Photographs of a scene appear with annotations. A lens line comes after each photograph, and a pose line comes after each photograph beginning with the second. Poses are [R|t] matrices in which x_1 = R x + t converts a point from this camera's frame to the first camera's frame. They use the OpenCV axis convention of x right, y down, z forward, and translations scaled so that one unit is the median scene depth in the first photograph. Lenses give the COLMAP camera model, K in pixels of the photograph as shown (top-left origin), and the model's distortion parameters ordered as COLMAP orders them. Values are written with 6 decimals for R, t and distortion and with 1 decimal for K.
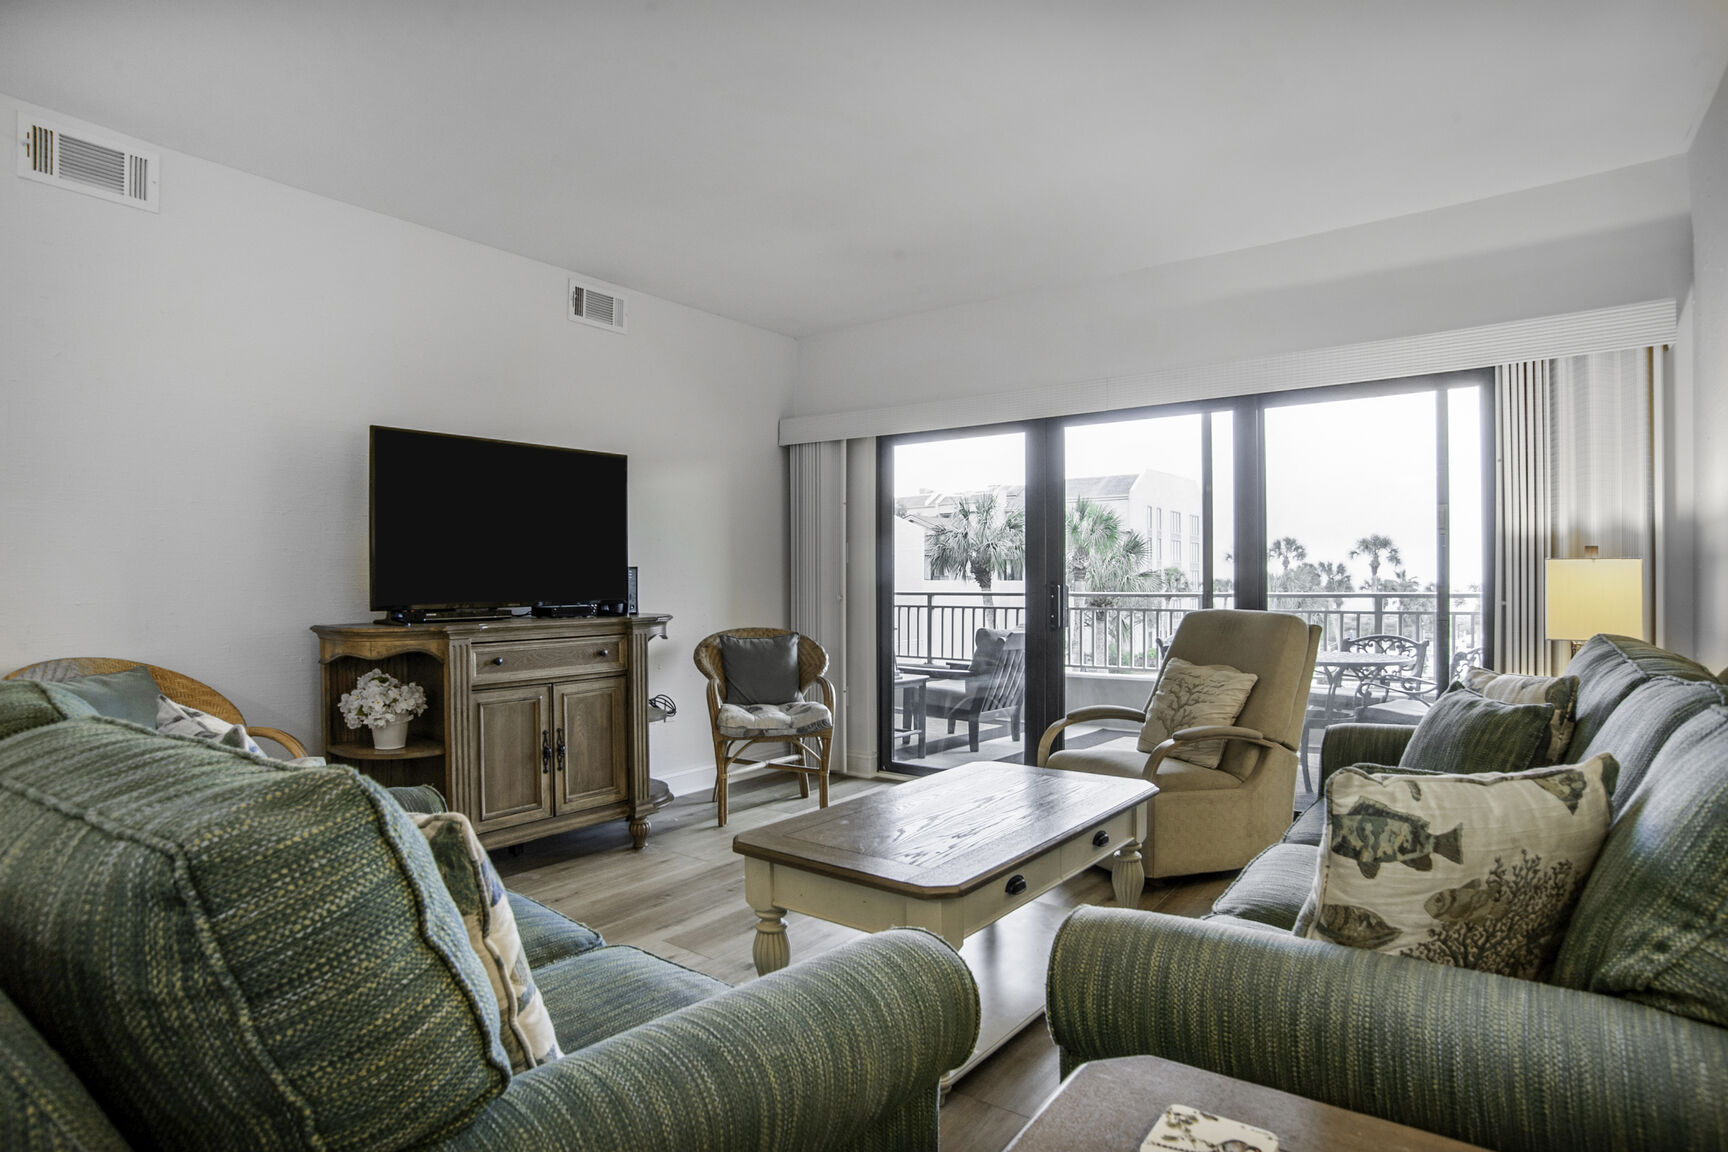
lens RADIAL K [[912.4, 0, 853.6], [0, 912.4, 584.5], [0, 0, 1]] dist [-0.090918, 0.036850]
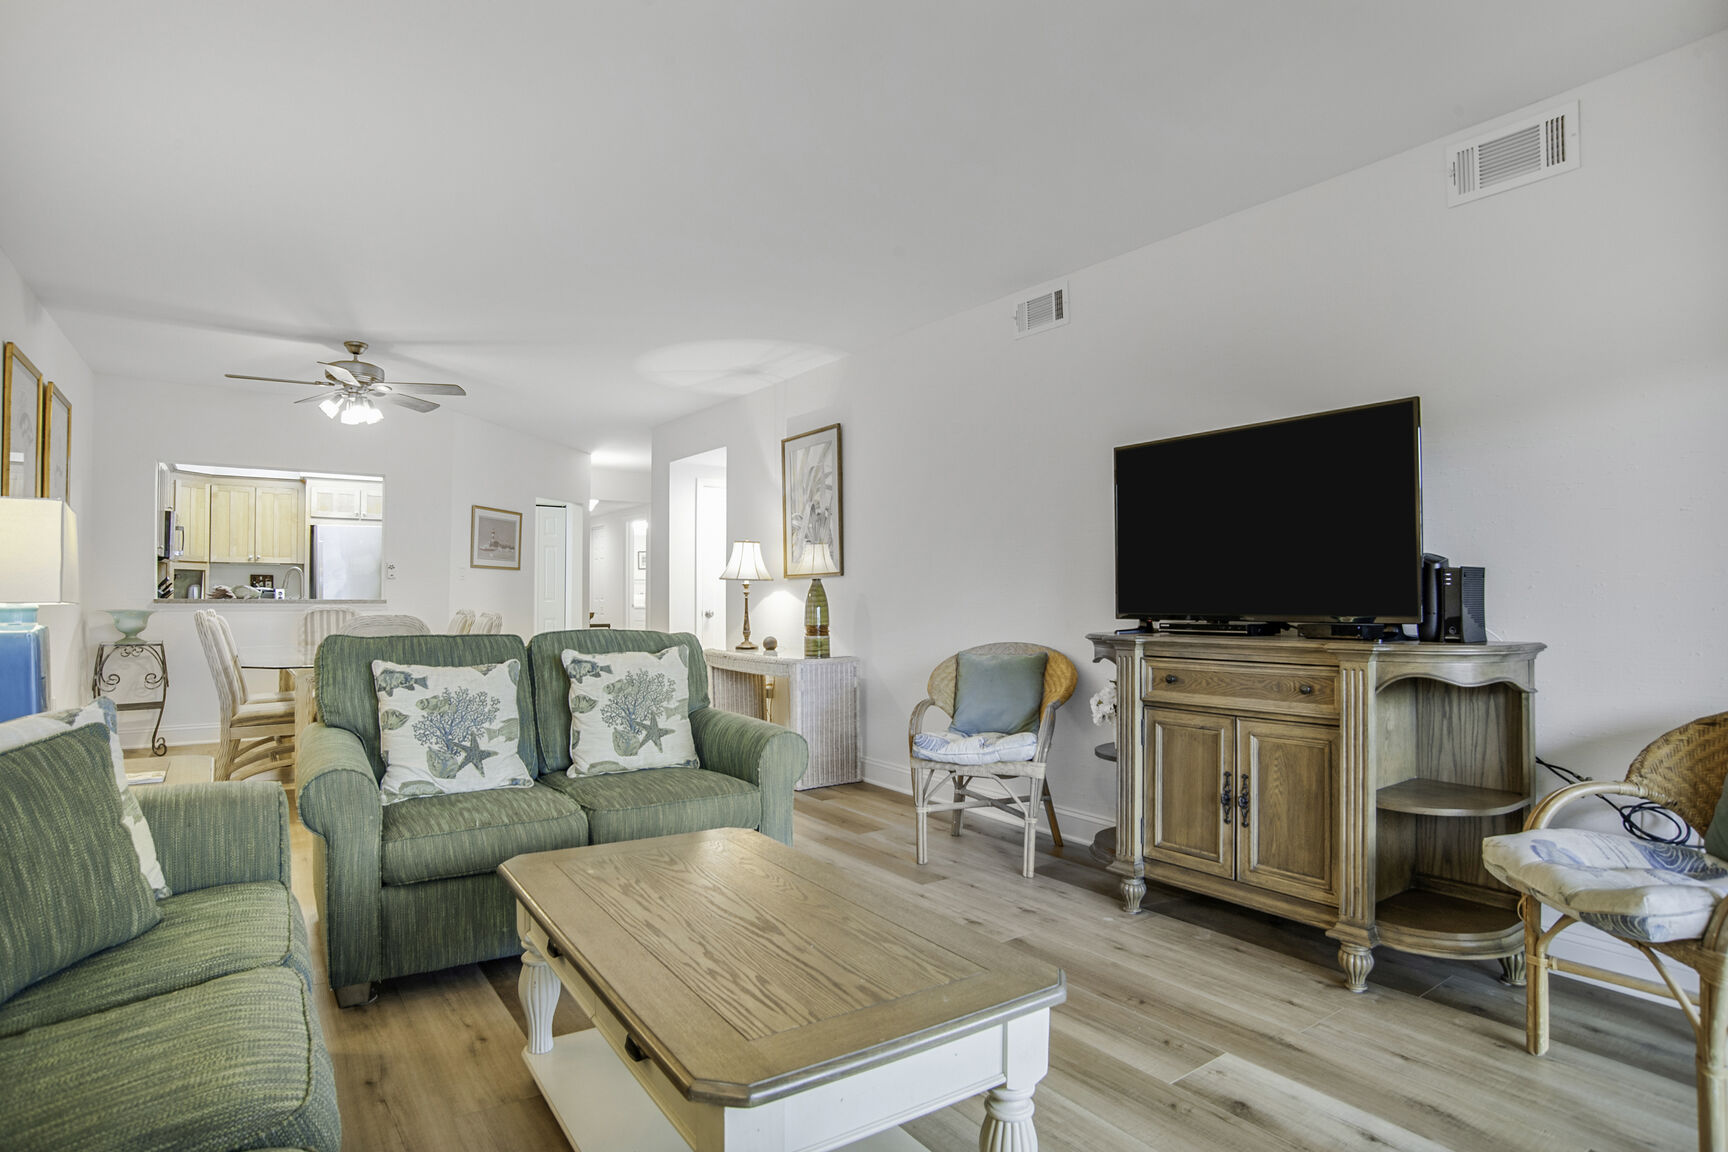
lens RADIAL K [[926.5, 0, 856.1], [0, 926.5, 578.6], [0, 0, 1]] dist [-0.092622, 0.023511]
pose [[-0.311437, -0.014480, -0.950156, 0.549567], [0.000331, 0.999882, -0.015346, -0.002193], [0.950267, -0.005094, -0.311396, 0.923322]]
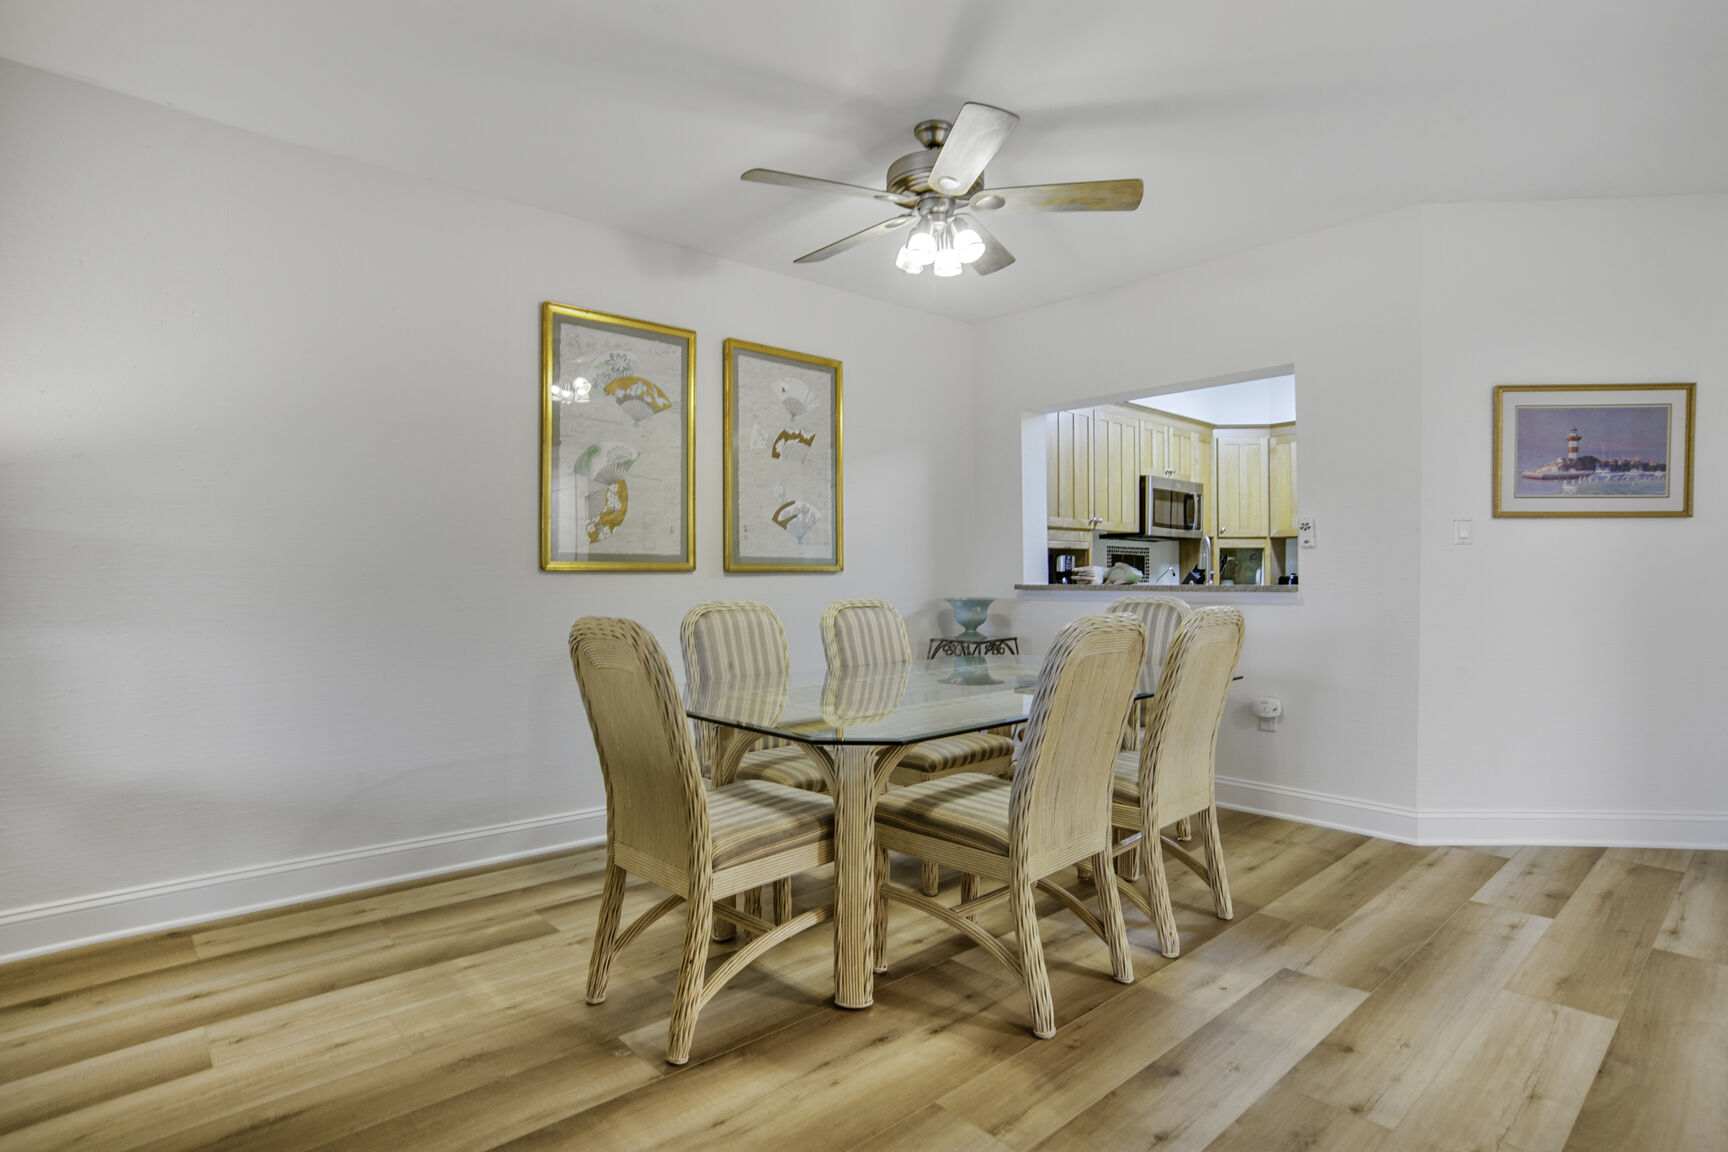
lens RADIAL K [[878.8, 0, 864.0], [0, 878.8, 576.0], [0, 0, 1]] dist [-0.081461, 0.044464]
pose [[-0.981085, 0.007103, 0.193447, -0.719045], [0.005777, 0.999956, -0.007415, 0.006624], [-0.193491, -0.006157, -0.981083, 0.457178]]
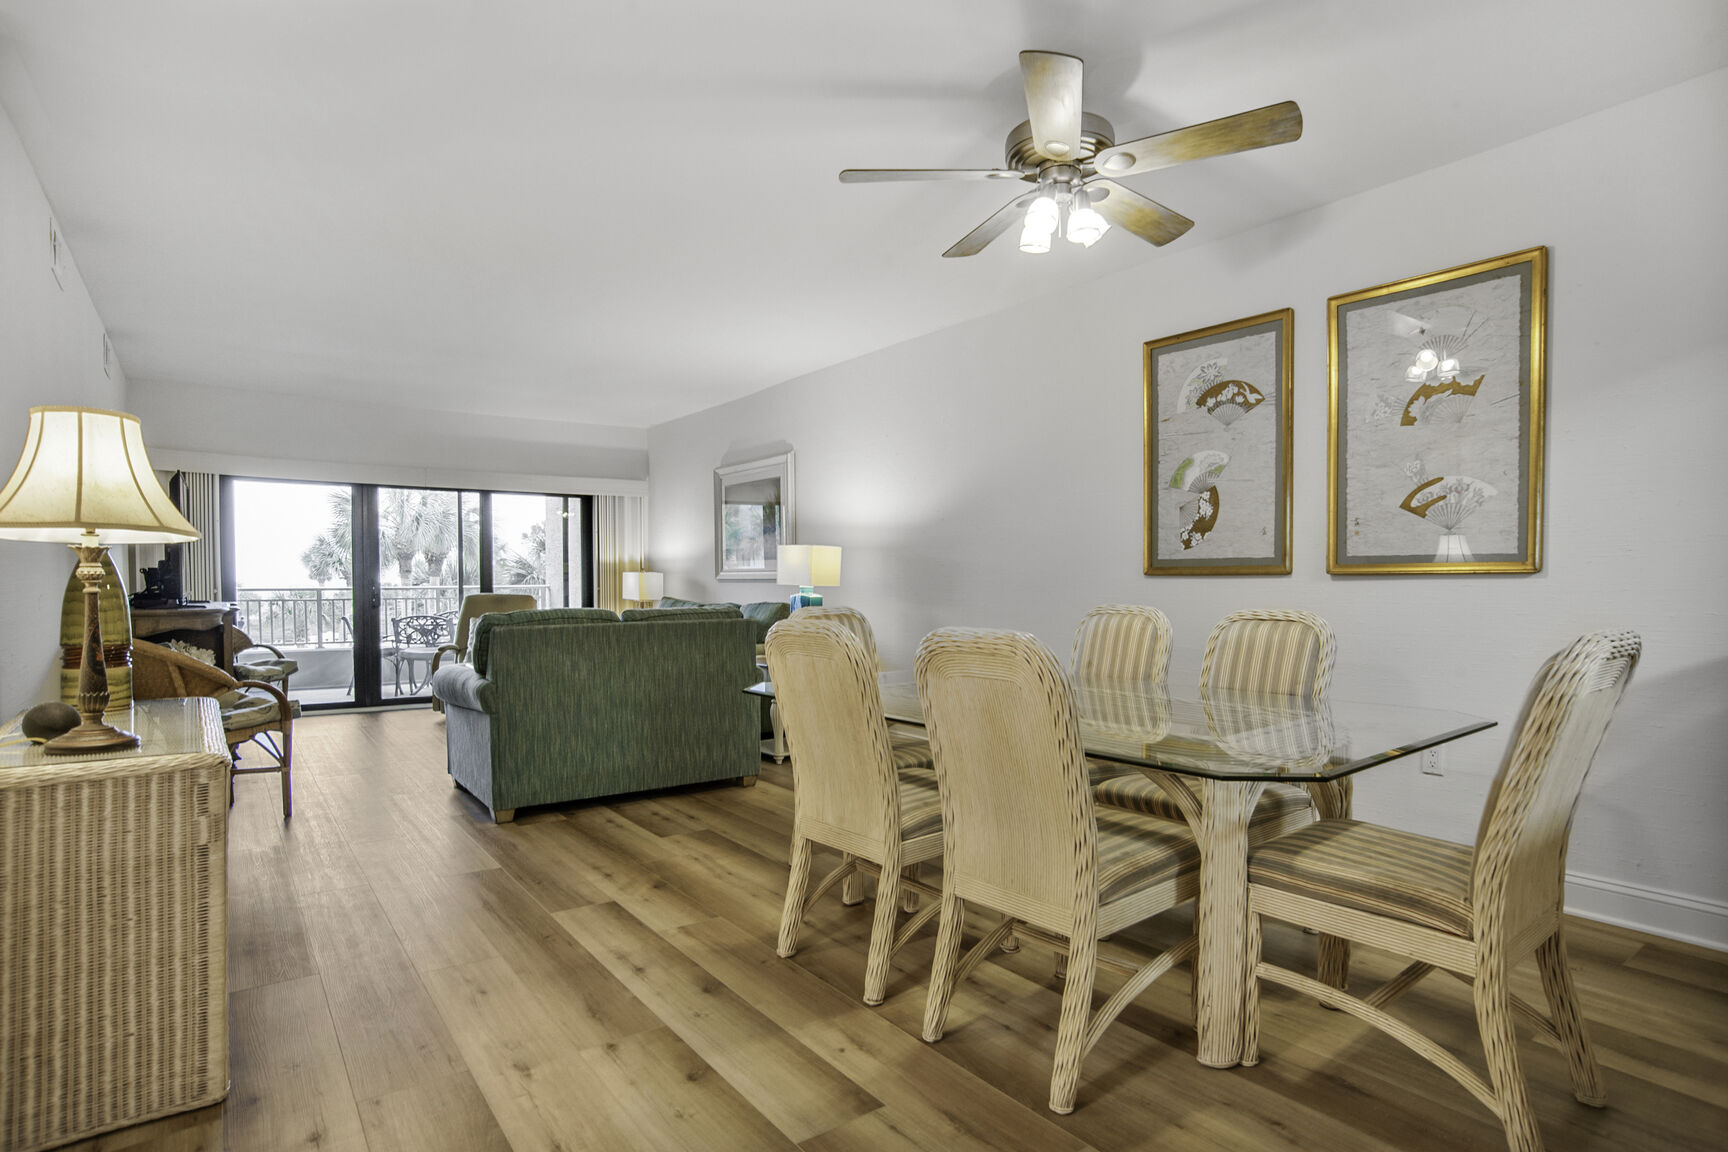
lens RADIAL K [[897.7, 0, 851.5], [0, 897.7, 605.6], [0, 0, 1]] dist [-0.082414, 0.053055]
pose [[0.282656, -0.024521, 0.958908, -1.419499], [-0.001652, 0.999659, 0.026050, 0.001049], [-0.959220, -0.008948, 0.282519, -0.405597]]
